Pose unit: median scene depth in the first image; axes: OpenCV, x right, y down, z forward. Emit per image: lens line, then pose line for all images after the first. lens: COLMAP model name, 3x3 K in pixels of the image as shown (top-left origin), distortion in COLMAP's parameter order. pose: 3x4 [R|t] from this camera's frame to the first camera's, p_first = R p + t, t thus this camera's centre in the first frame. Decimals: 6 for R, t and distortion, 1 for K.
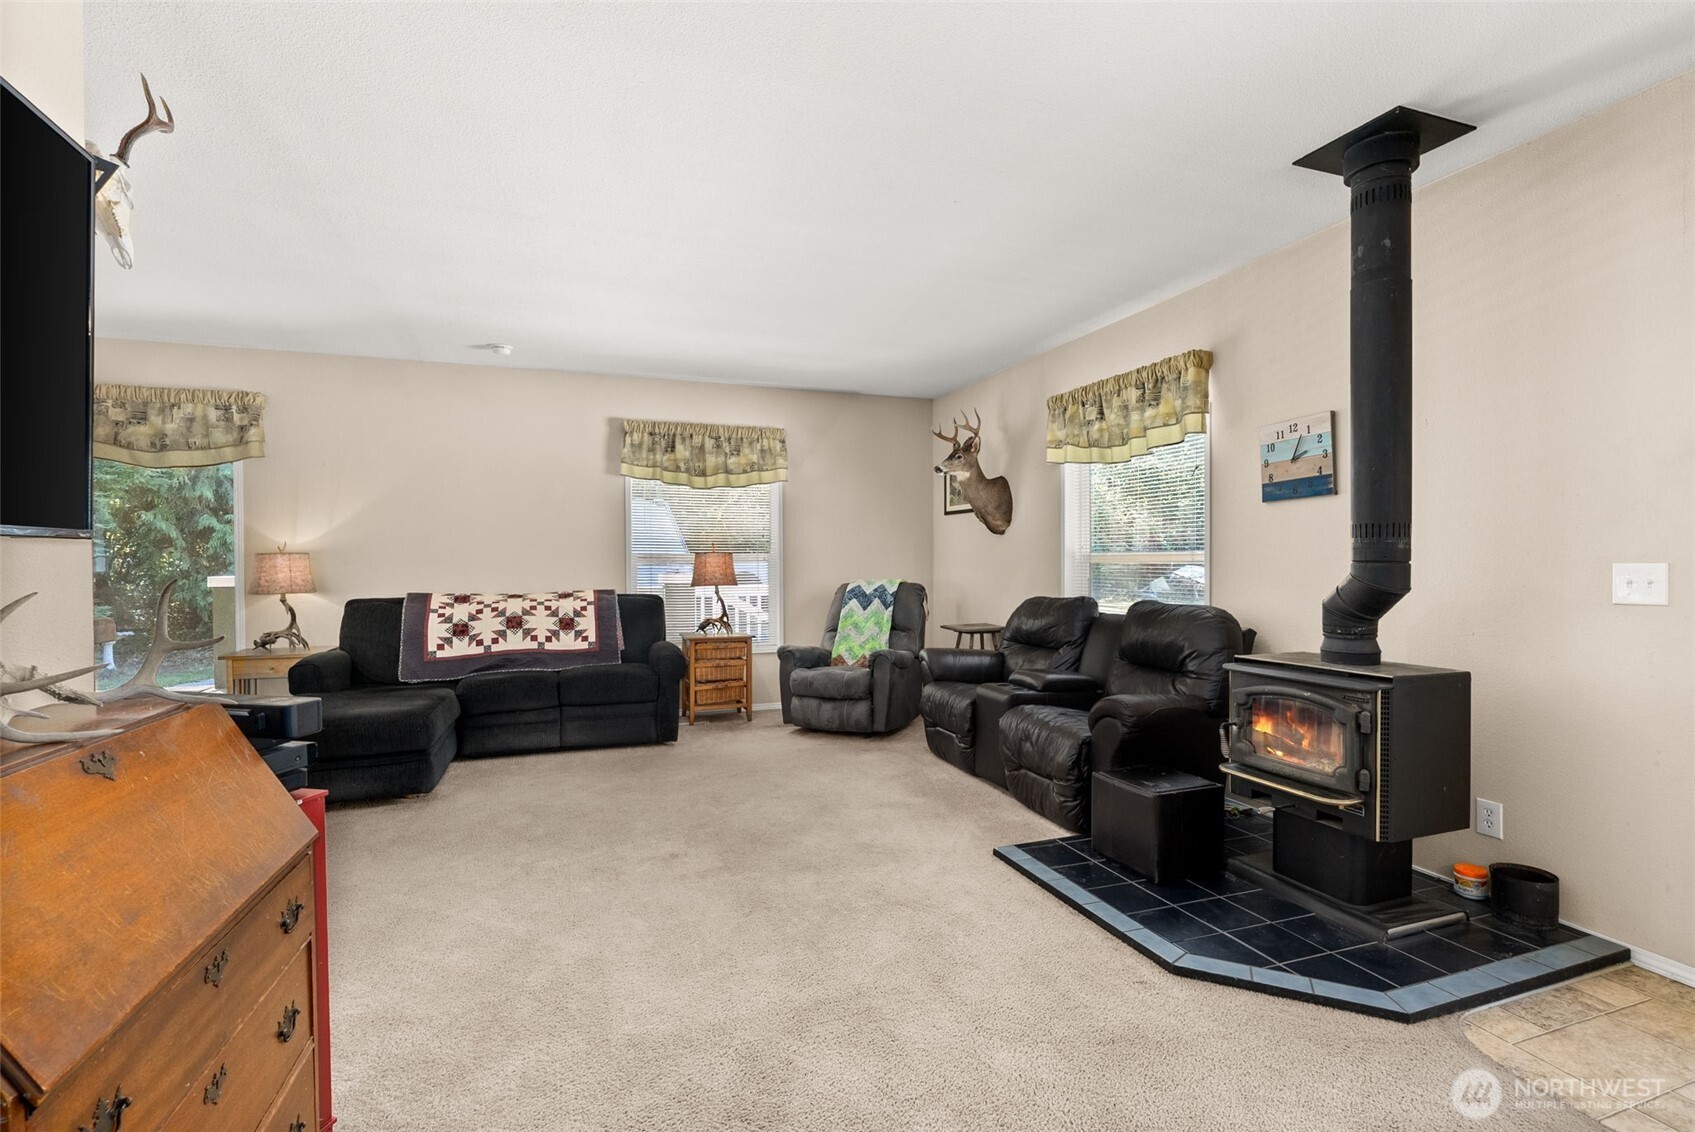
lens RADIAL K [[768.8, 0, 847.5], [0, 768.8, 566.0], [0, 0, 1]] dist [-0.003271, 0.000231]
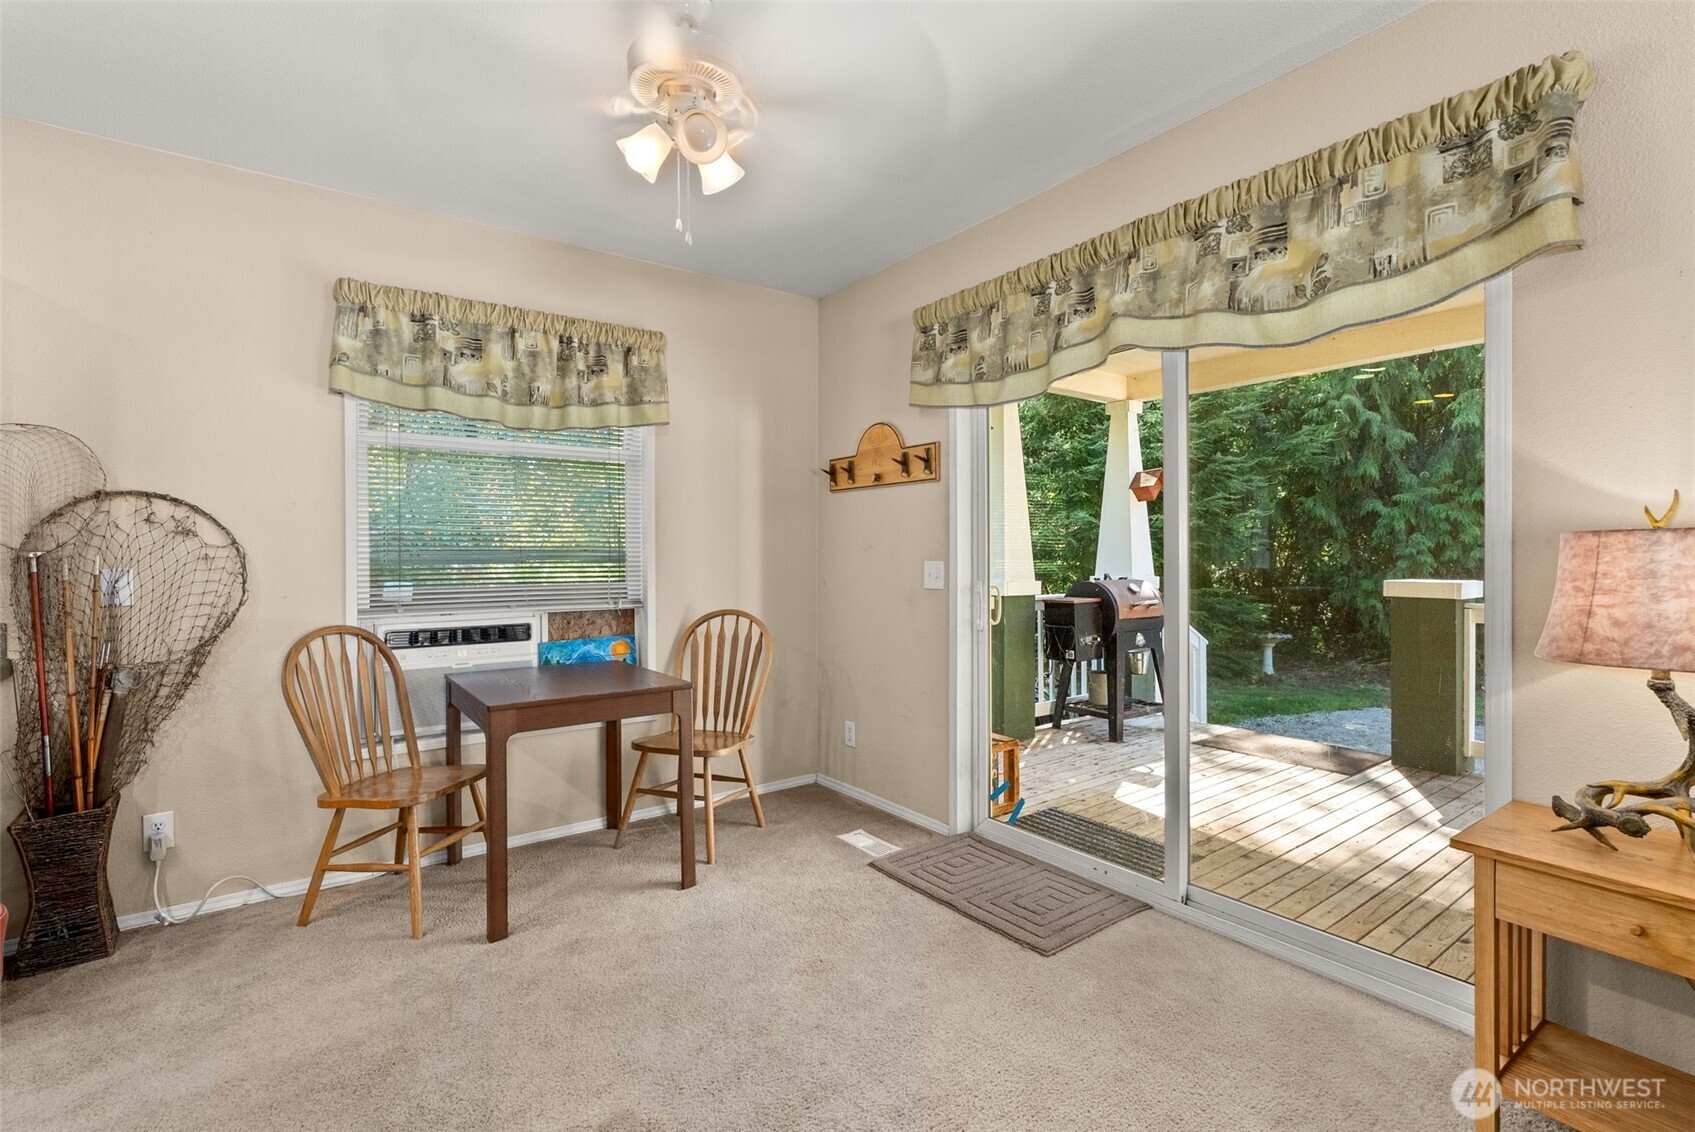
lens RADIAL K [[768.8, 0, 847.5], [0, 768.8, 566.0], [0, 0, 1]] dist [-0.003271, 0.000231]
pose [[0.282521, 0.015209, -0.959141, -0.457028], [-0.006175, 0.999882, 0.014036, -0.004121], [0.959241, 0.001957, 0.282582, 0.517801]]
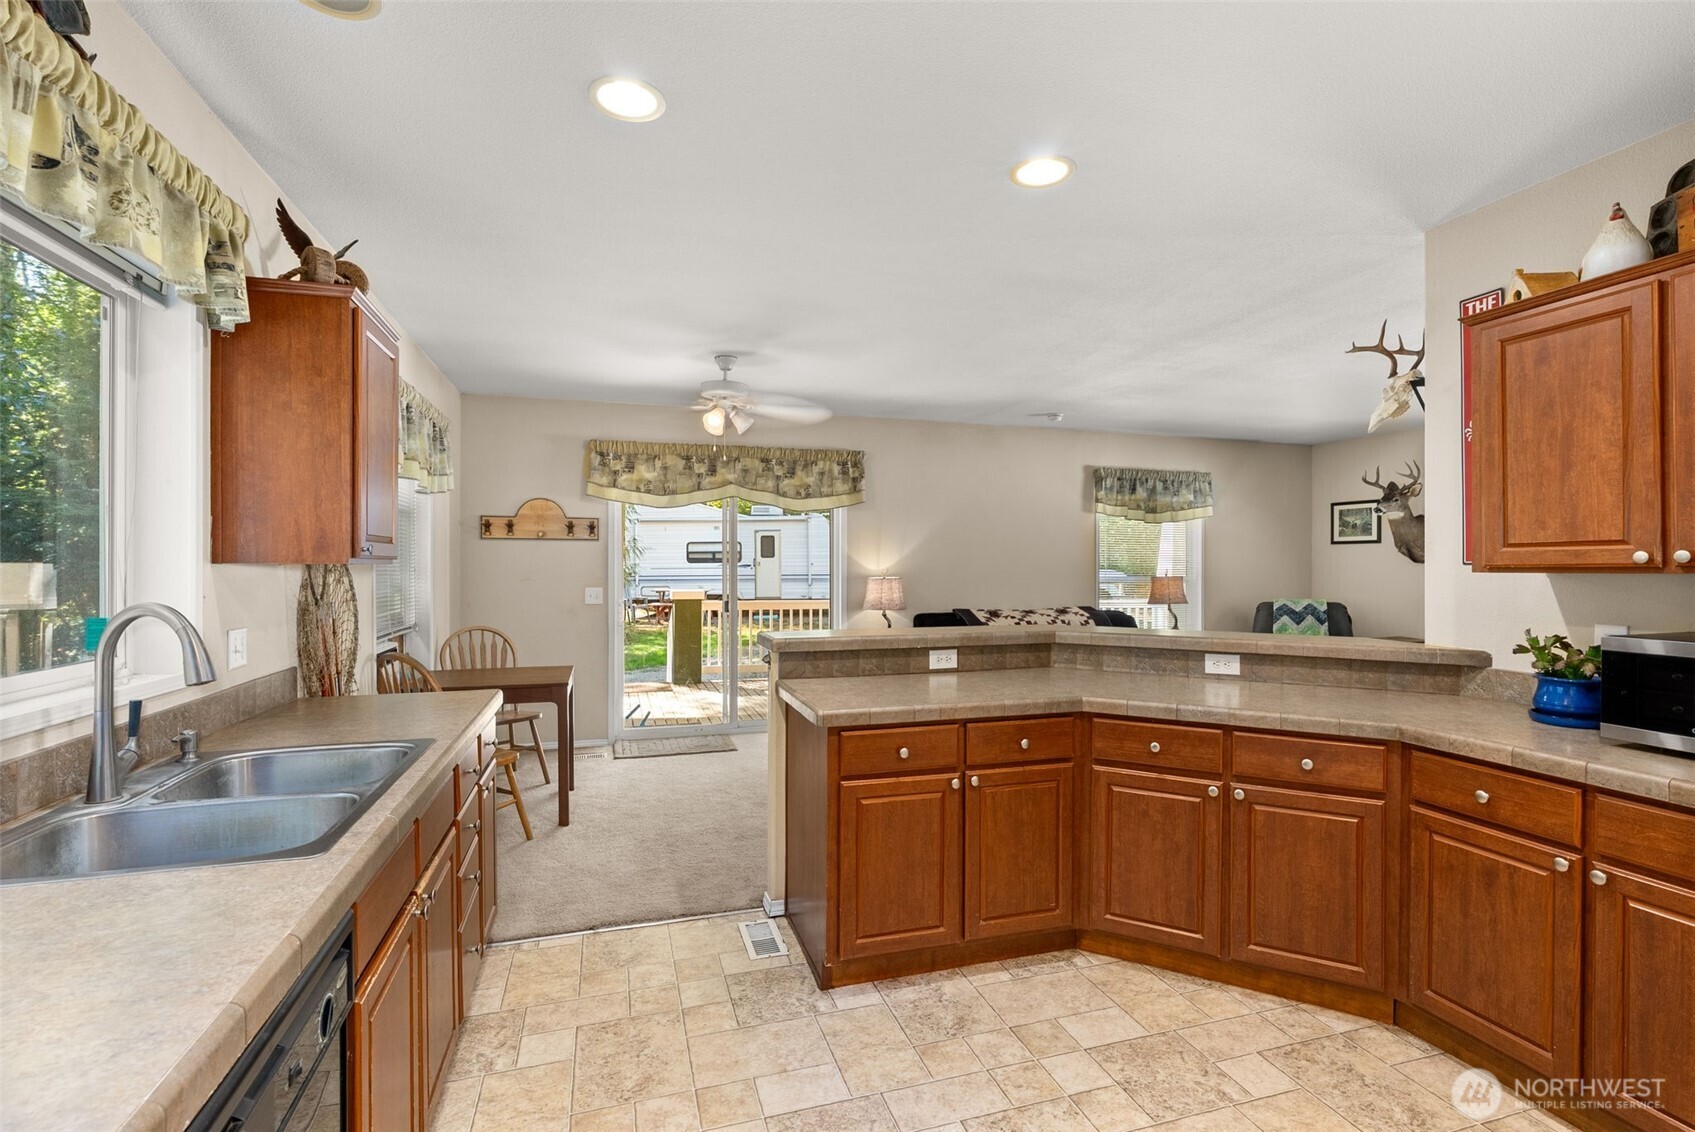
lens RADIAL K [[768.8, 0, 847.5], [0, 768.8, 566.0], [0, 0, 1]] dist [-0.003271, 0.000231]
pose [[0.998773, 0.003859, -0.049380, -0.626774], [-0.004461, 0.999917, -0.012074, -0.017379], [0.049329, 0.012279, 0.998707, -0.235261]]
